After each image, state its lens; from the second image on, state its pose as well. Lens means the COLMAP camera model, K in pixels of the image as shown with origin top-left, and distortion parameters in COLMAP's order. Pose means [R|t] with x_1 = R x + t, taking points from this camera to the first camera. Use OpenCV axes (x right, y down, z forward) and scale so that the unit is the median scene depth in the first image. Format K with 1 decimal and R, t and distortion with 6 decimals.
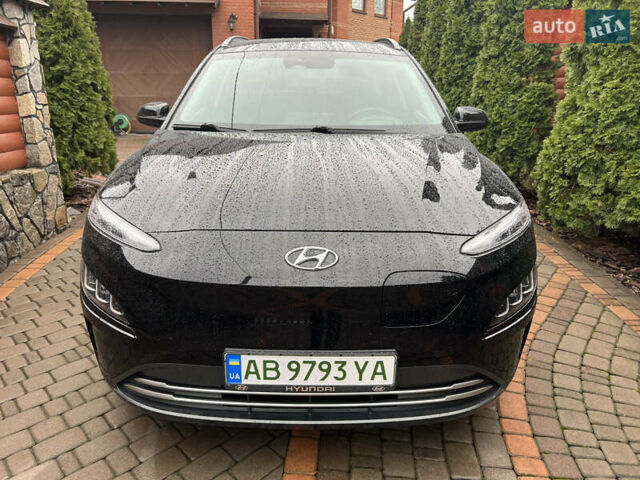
lens RADIAL K [[472.3, 0, 320.0], [0, 472.3, 240.0], [0, 0, 1]] dist [0.025386, -0.003186]
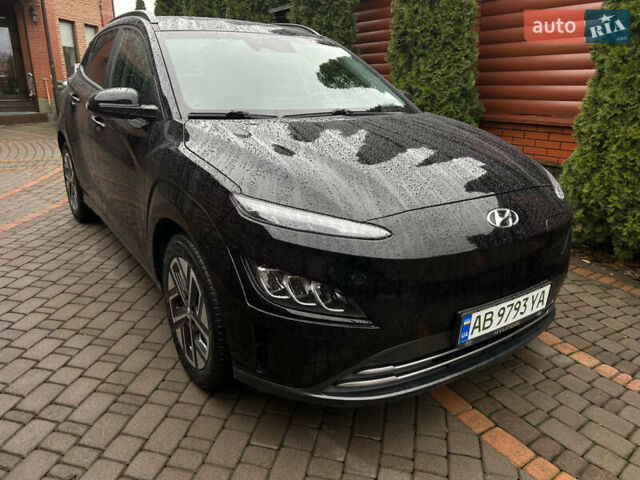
lens RADIAL K [[472.3, 0, 320.0], [0, 472.3, 240.0], [0, 0, 1]] dist [0.025386, -0.003186]
pose [[0.838245, -0.174943, 0.516469, -0.608171], [0.160350, 0.984344, 0.073173, -0.040110], [-0.521185, 0.021479, 0.853174, 0.138568]]
